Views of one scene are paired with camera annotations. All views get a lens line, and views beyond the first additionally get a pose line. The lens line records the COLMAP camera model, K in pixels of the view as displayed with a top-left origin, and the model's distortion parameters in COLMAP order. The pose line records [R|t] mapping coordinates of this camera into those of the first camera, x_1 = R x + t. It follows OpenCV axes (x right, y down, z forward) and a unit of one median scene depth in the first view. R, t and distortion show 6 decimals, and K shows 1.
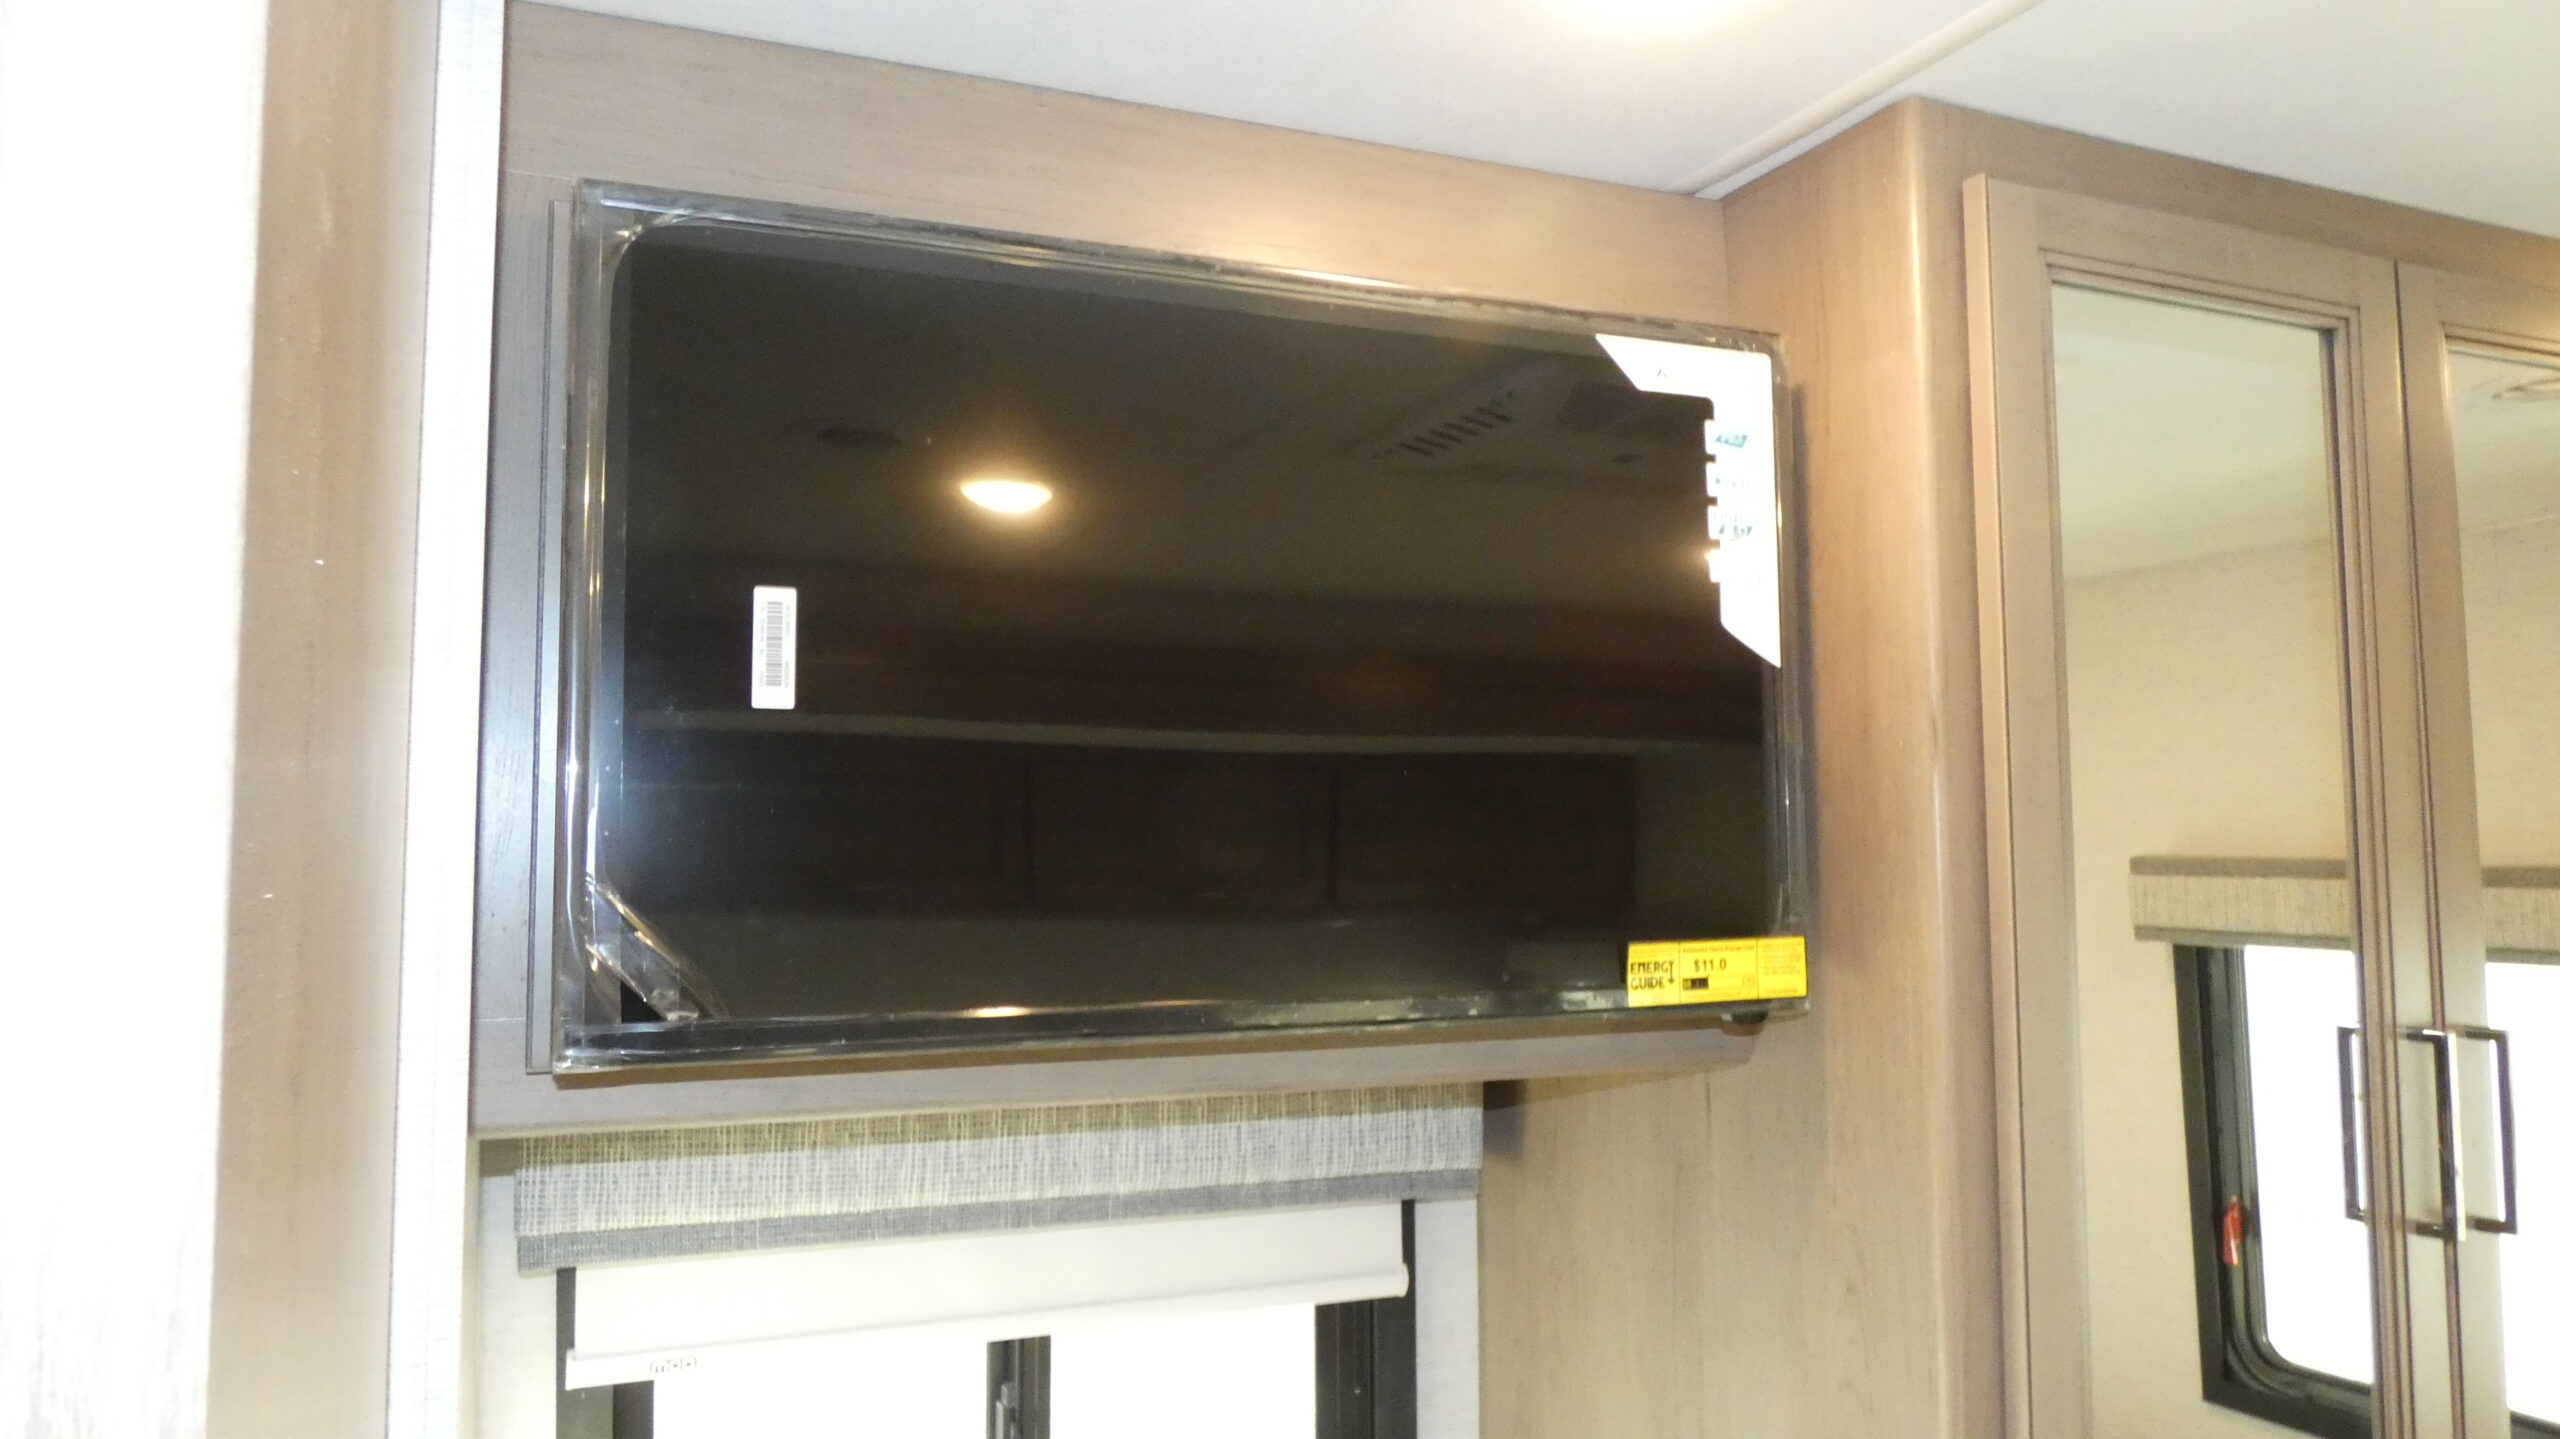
lens RADIAL K [[1828.1, 0, 1284.6], [0, 1828.1, 719.0], [0, 0, 1]] dist [-0.004773, 0.000528]
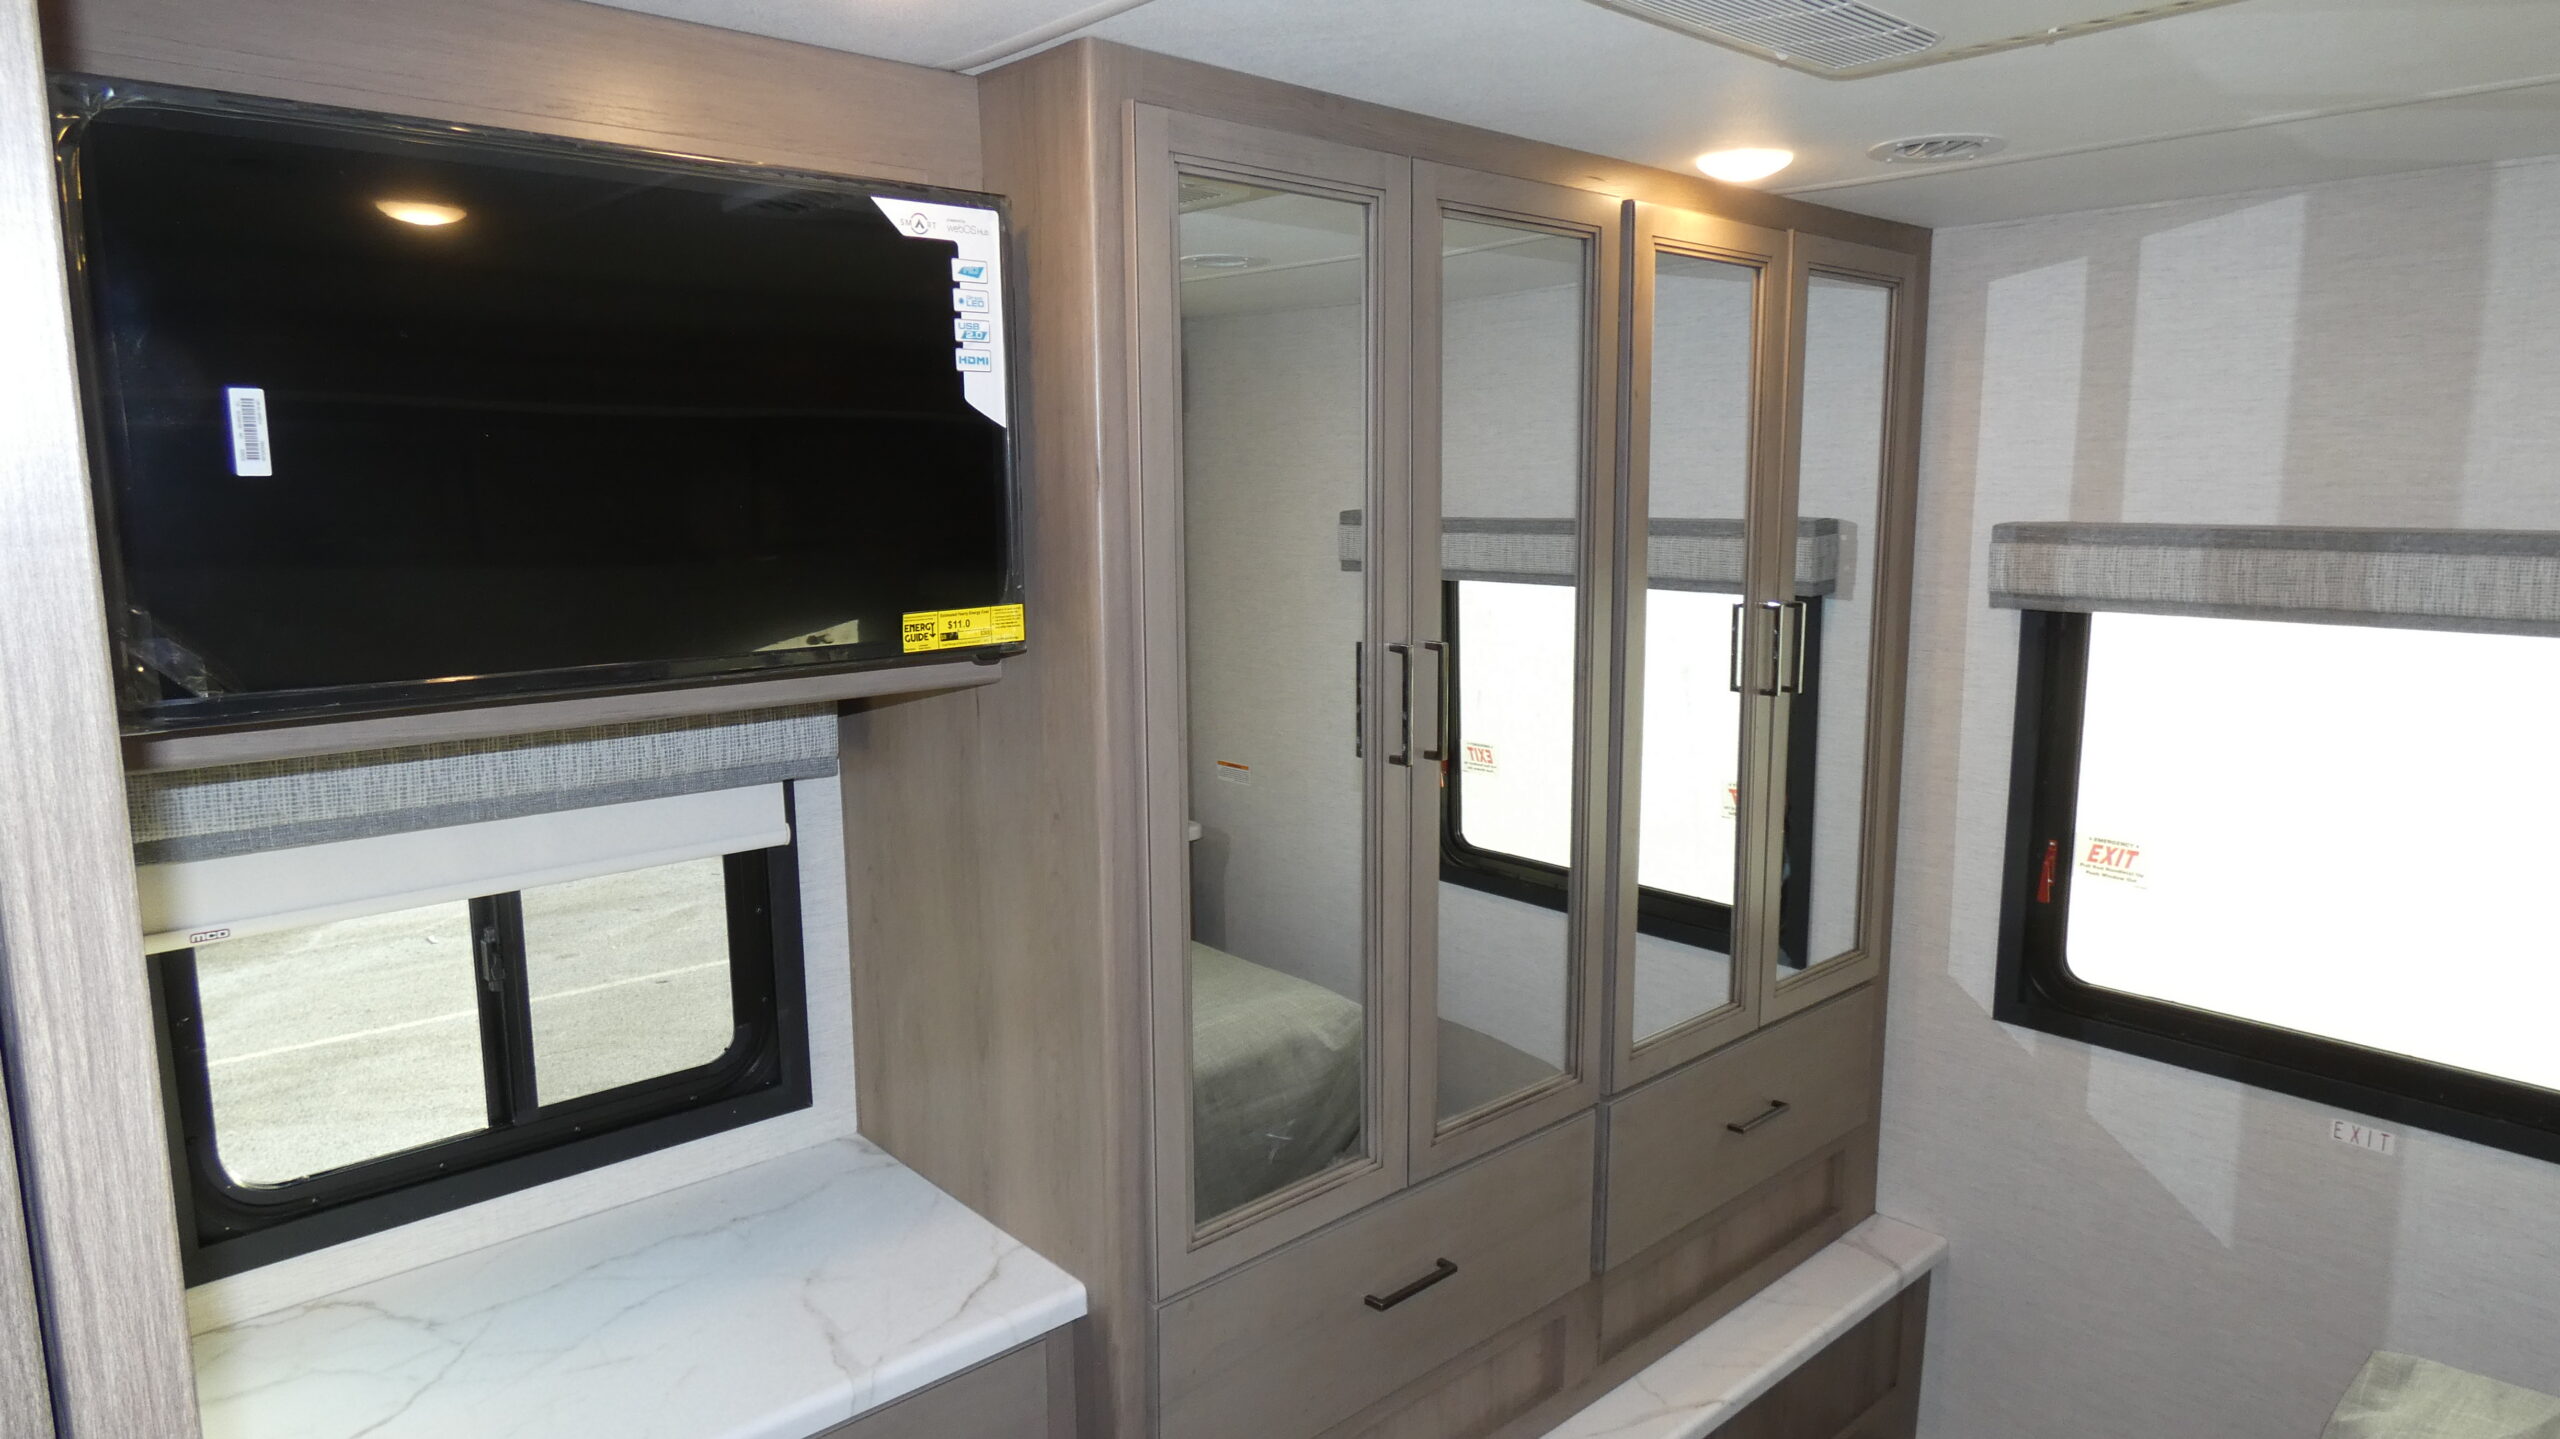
lens RADIAL K [[1519.8, 0, 1274.6], [0, 1519.8, 718.9], [0, 0, 1]] dist [-0.008613, 0.001926]
pose [[0.942941, -0.051644, 0.328931, 0.053045], [-0.023672, 0.975000, 0.220942, -0.076947], [-0.332118, -0.216121, 0.918144, -0.290188]]
